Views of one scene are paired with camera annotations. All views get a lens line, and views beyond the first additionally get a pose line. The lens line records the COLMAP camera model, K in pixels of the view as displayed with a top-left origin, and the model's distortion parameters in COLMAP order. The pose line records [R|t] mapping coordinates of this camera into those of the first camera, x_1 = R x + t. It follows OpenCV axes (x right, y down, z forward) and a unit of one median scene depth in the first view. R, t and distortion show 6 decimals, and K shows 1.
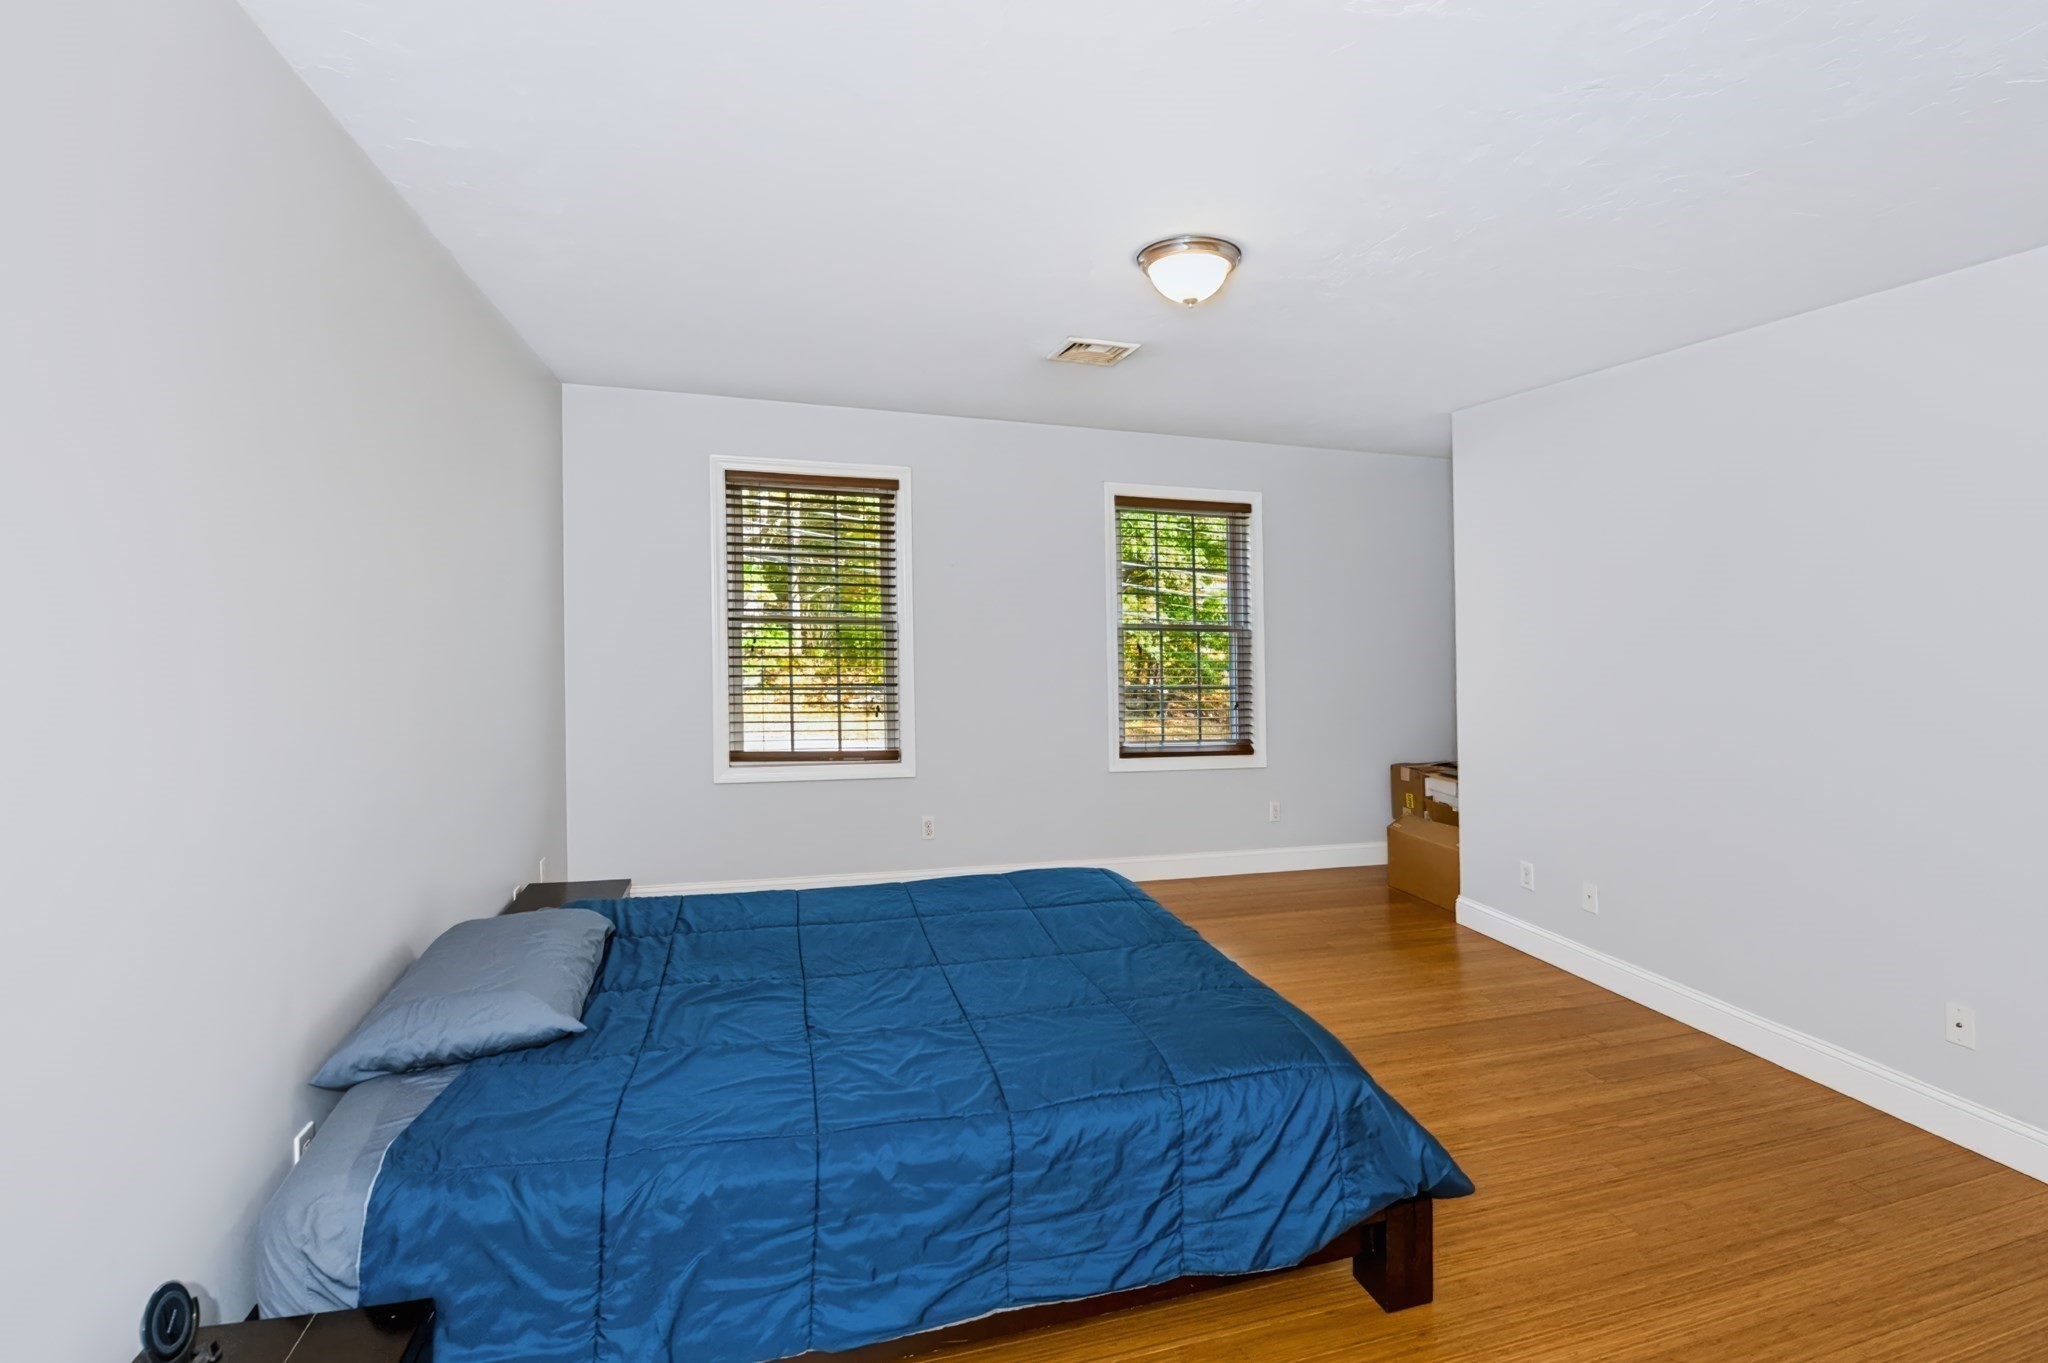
lens RADIAL K [[871.4, 0, 975.8], [0, 871.4, 650.2], [0, 0, 1]] dist [0.001702, -0.007493]
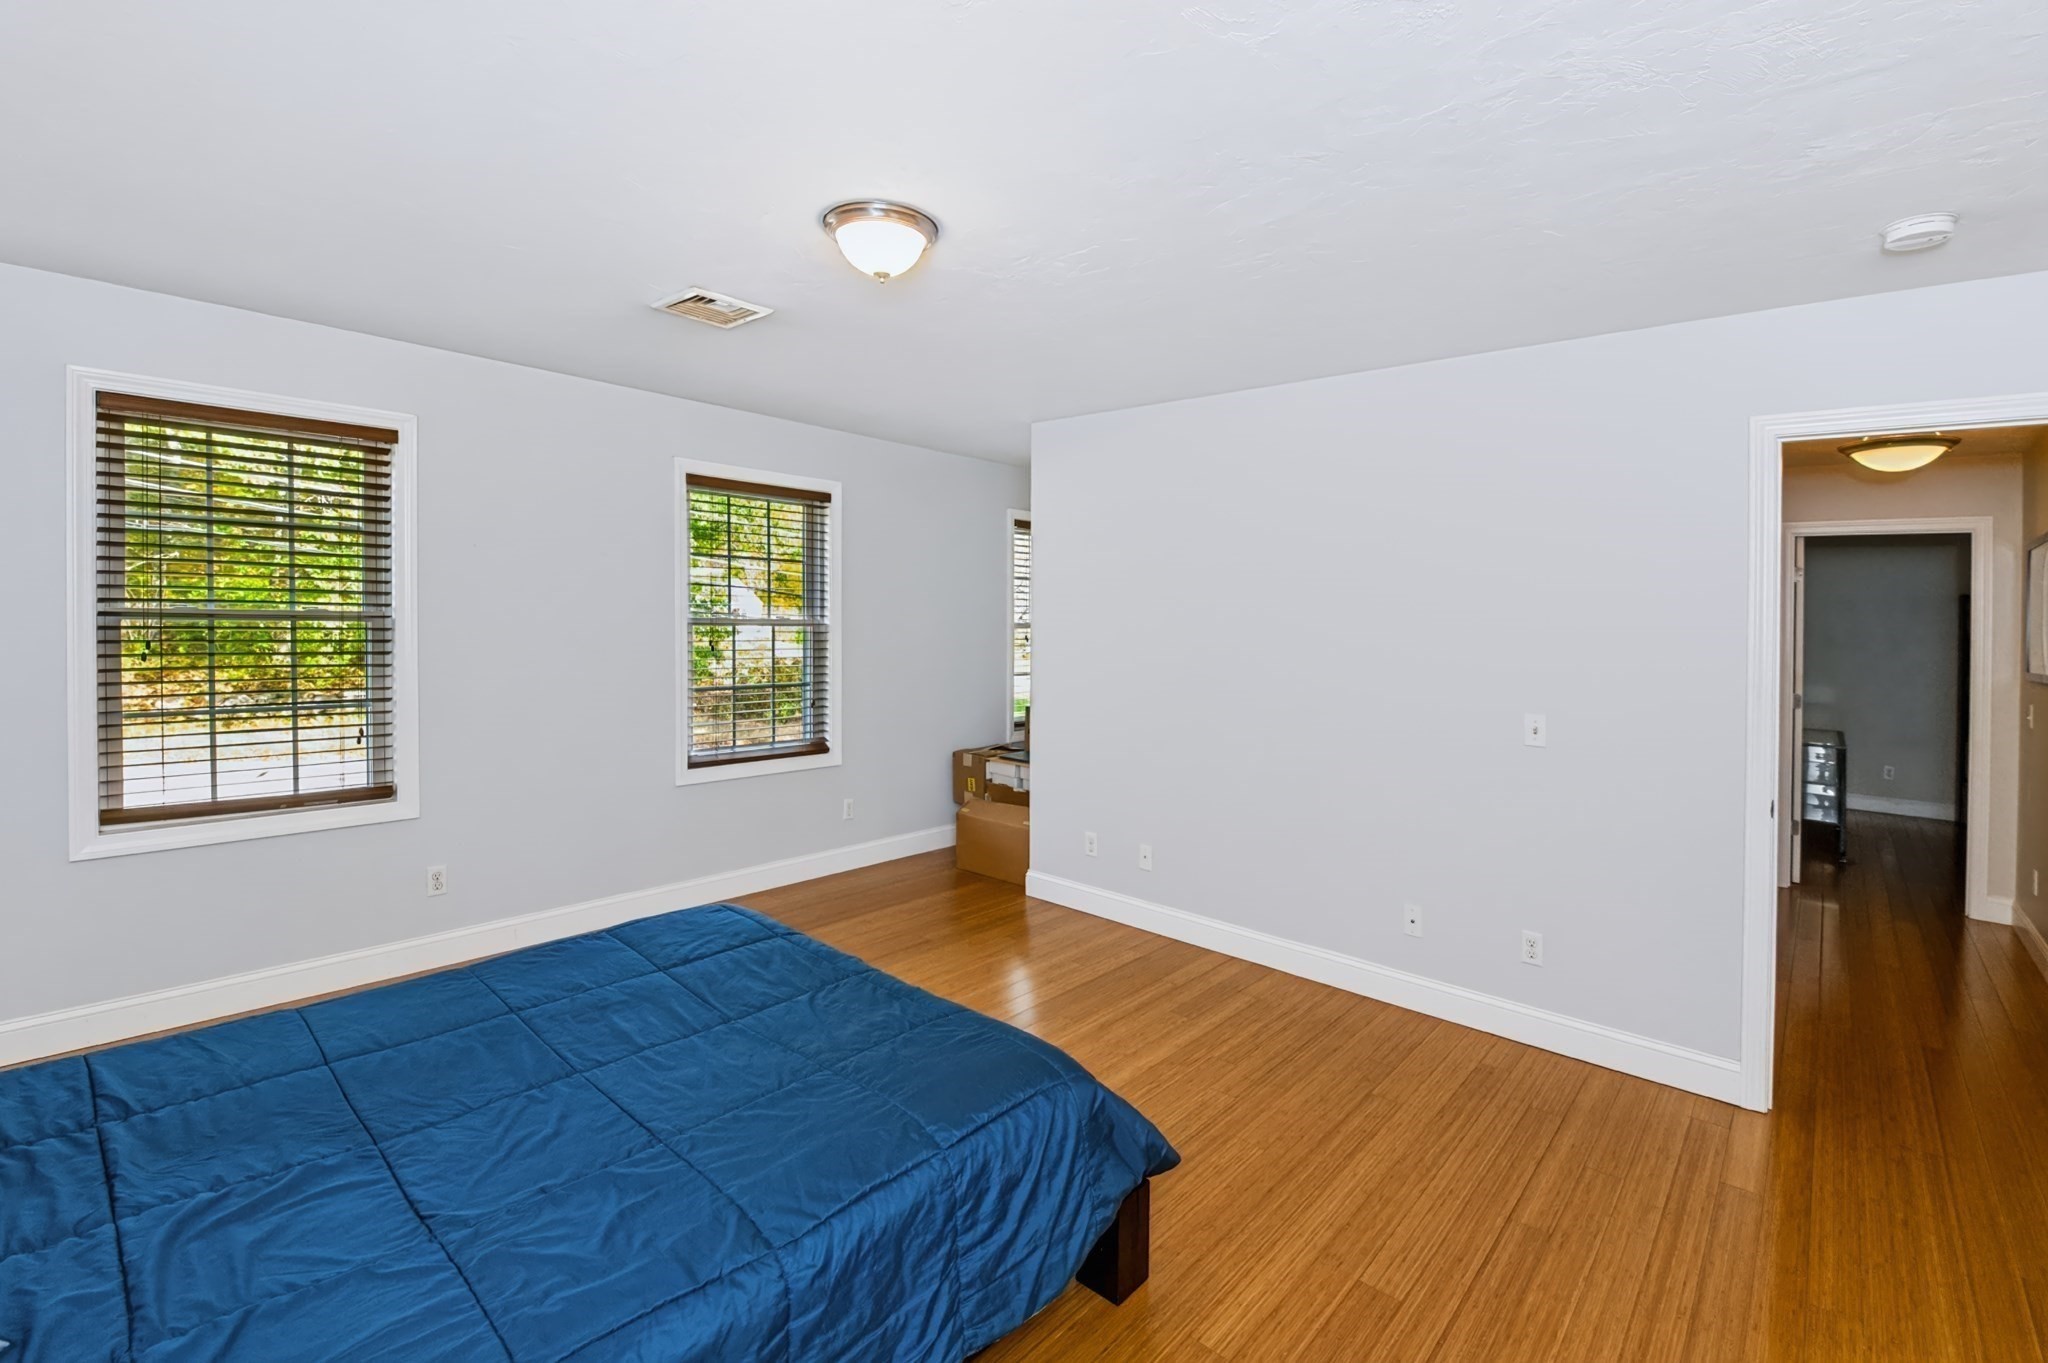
lens RADIAL K [[914.6, 0, 1021.9], [0, 914.6, 641.7], [0, 0, 1]] dist [-0.001178, -0.010107]
pose [[0.849484, -0.015399, 0.527390, -0.104674], [0.015380, 0.999872, 0.004422, -0.014901], [-0.527390, 0.004355, 0.849612, 0.086126]]
